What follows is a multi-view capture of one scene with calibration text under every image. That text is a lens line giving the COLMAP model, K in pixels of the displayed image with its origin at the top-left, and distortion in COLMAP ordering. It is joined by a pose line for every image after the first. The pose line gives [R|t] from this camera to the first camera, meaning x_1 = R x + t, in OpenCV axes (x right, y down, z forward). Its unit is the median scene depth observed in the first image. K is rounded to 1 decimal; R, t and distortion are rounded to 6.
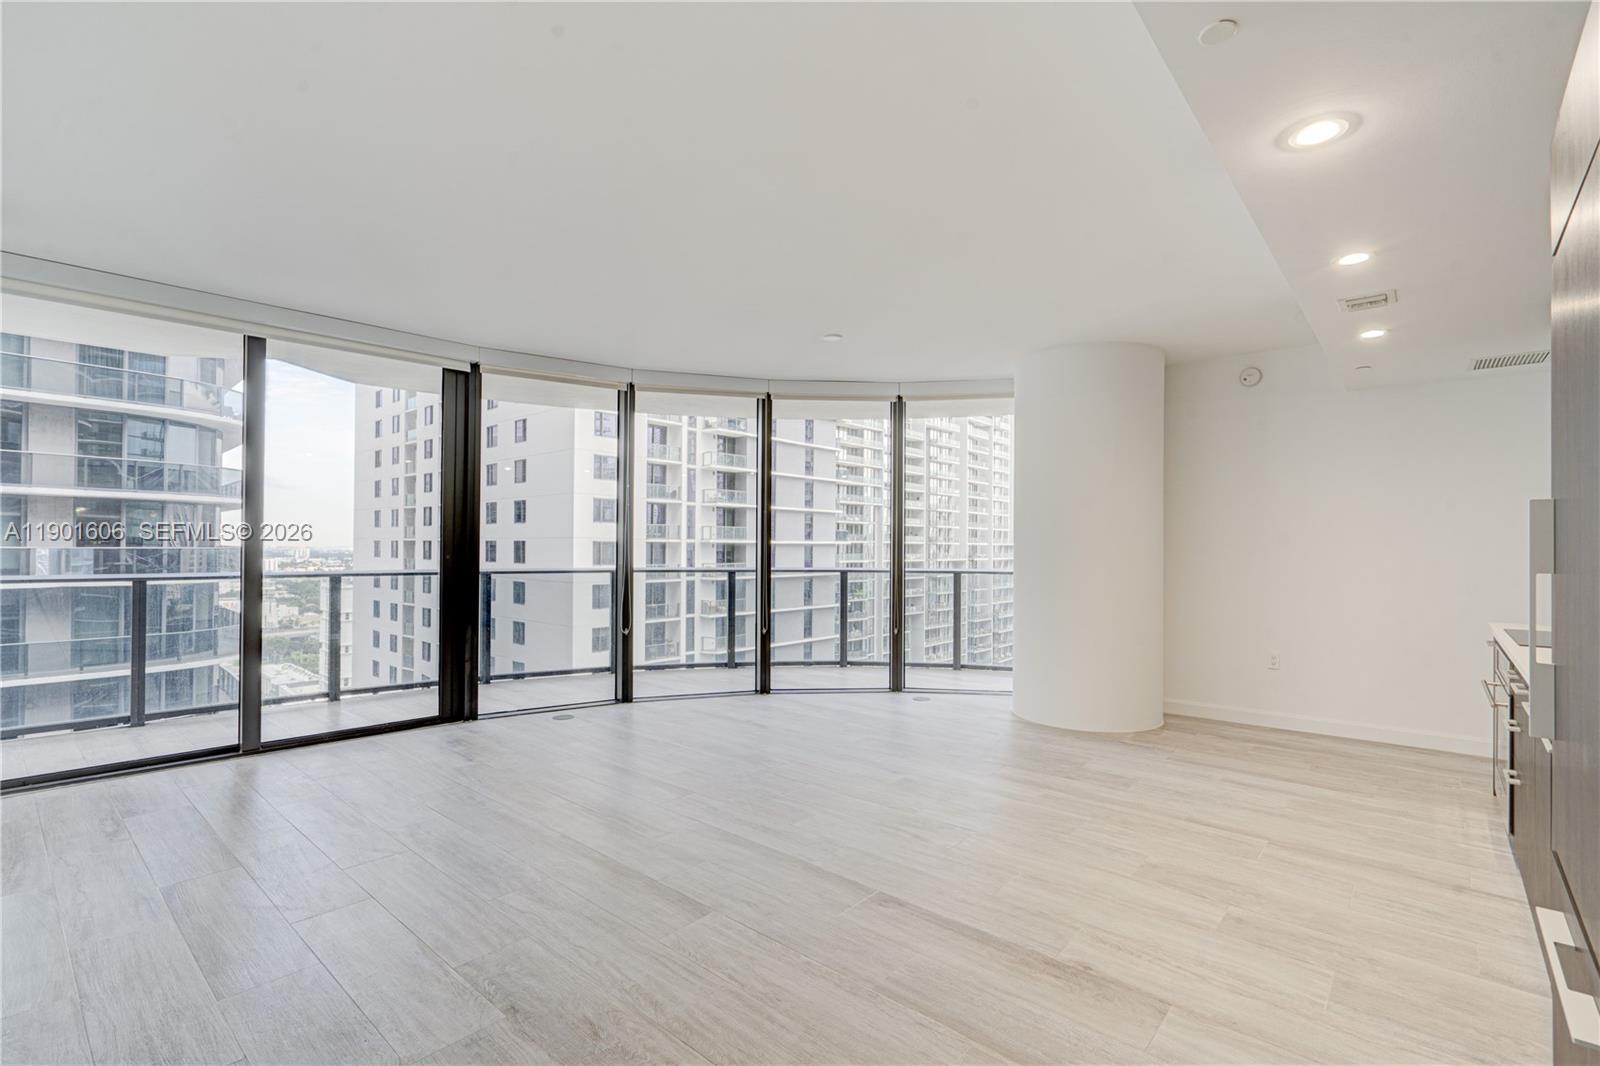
lens RADIAL K [[730.1, 0, 808.8], [0, 730.1, 539.3], [0, 0, 1]] dist [-0.013004, 0.001007]
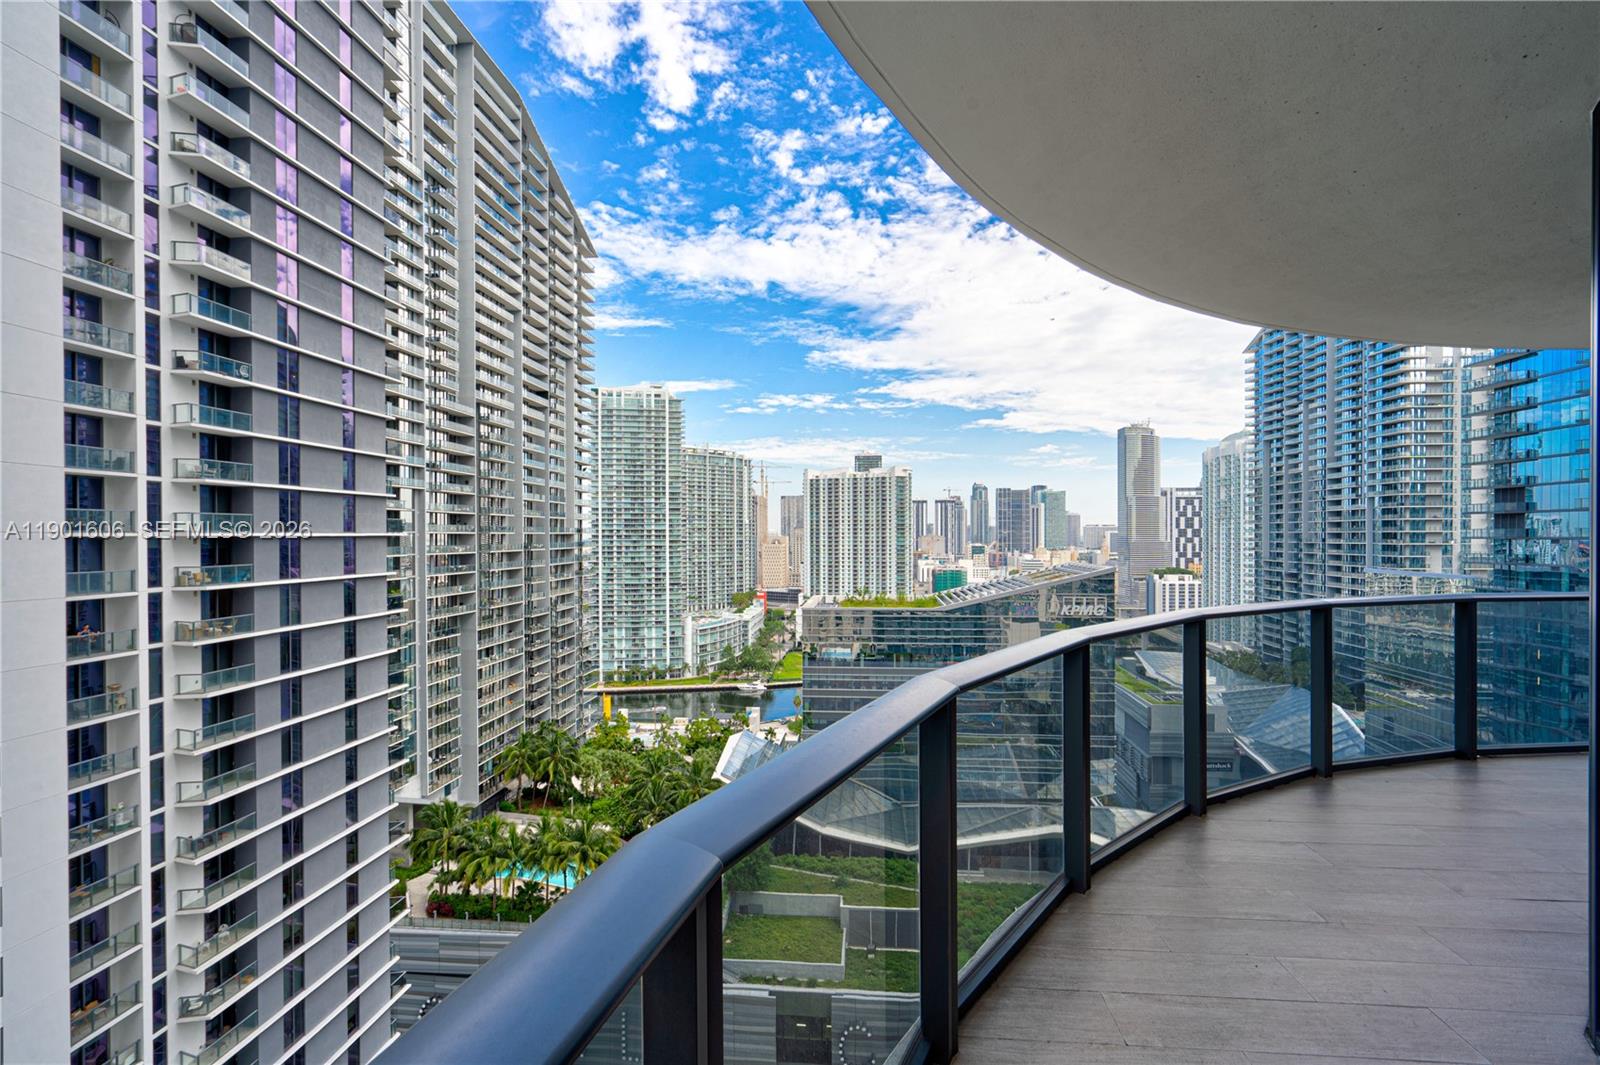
lens RADIAL K [[730.1, 0, 821.6], [0, 730.1, 535.8], [0, 0, 1]] dist [-0.013004, 0.001007]
pose [[0.806956, -0.015571, 0.590406, -0.055678], [0.008917, 0.999860, 0.014182, -0.000407], [-0.590544, -0.006179, 0.806982, 0.099363]]
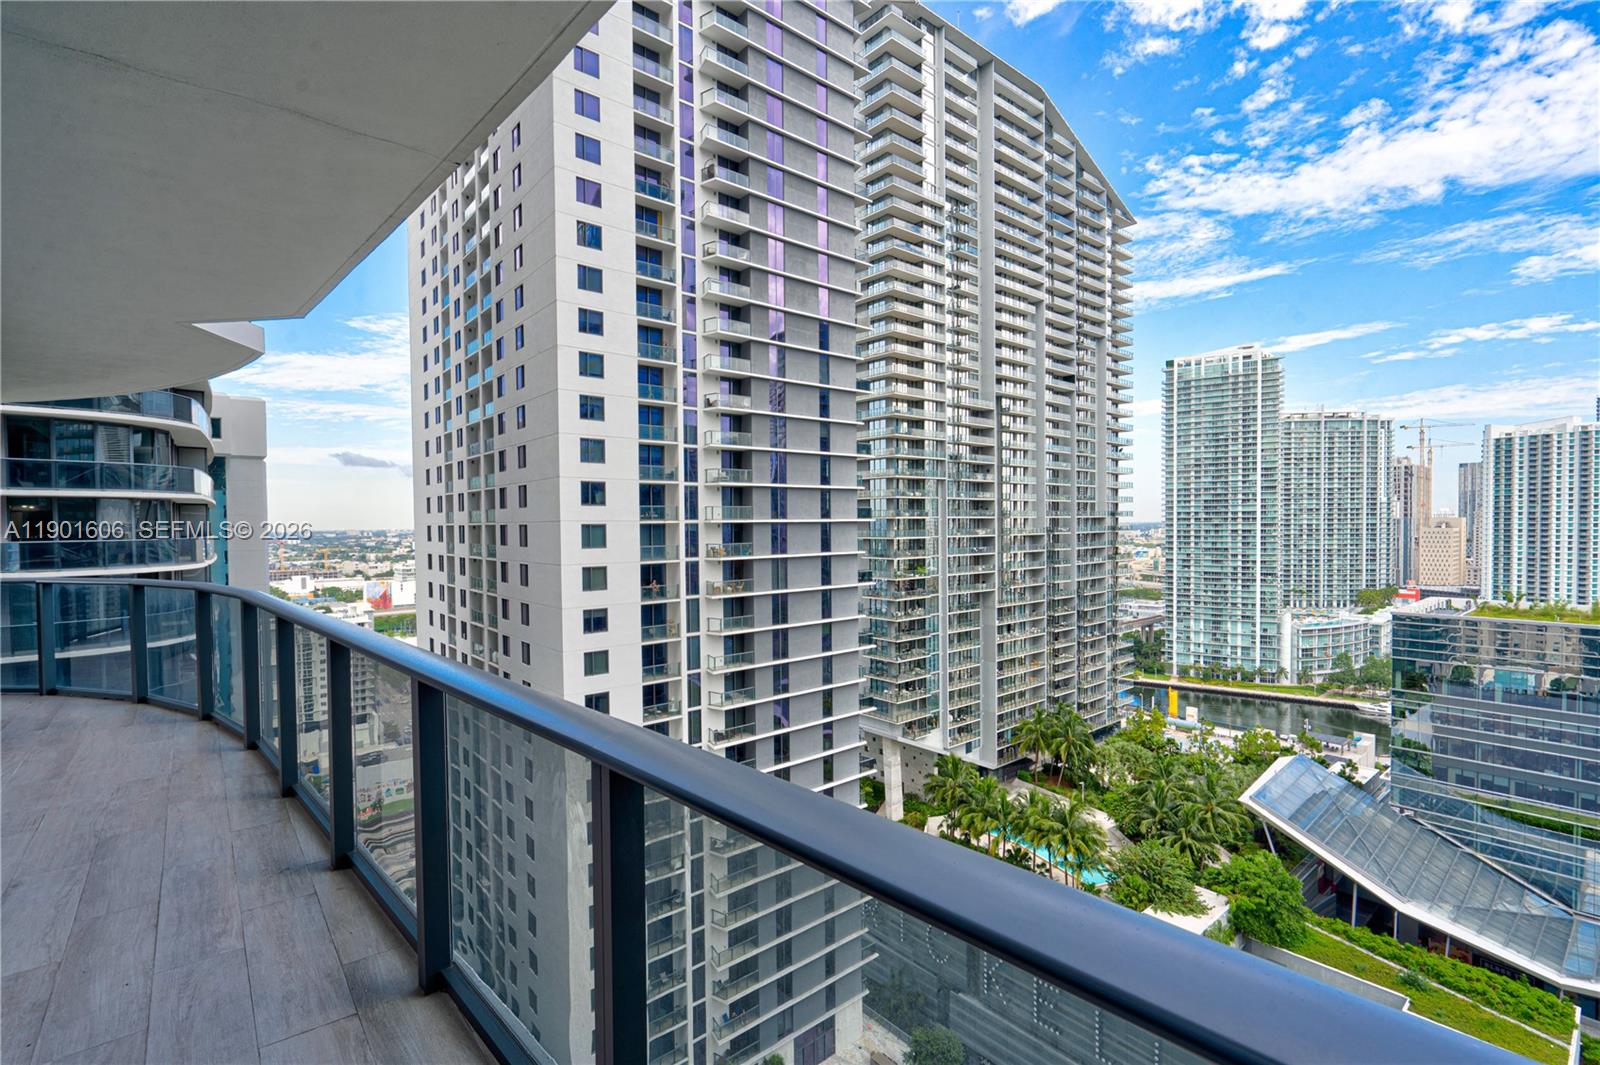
lens RADIAL K [[730.1, 0, 800.0], [0, 730.1, 532.7], [0, 0, 1]] dist [-0.013004, 0.001007]
pose [[0.987388, -0.017323, -0.157371, 0.131628], [0.020914, 0.999557, 0.021196, -0.000443], [0.156934, -0.024220, 0.987312, 0.040236]]
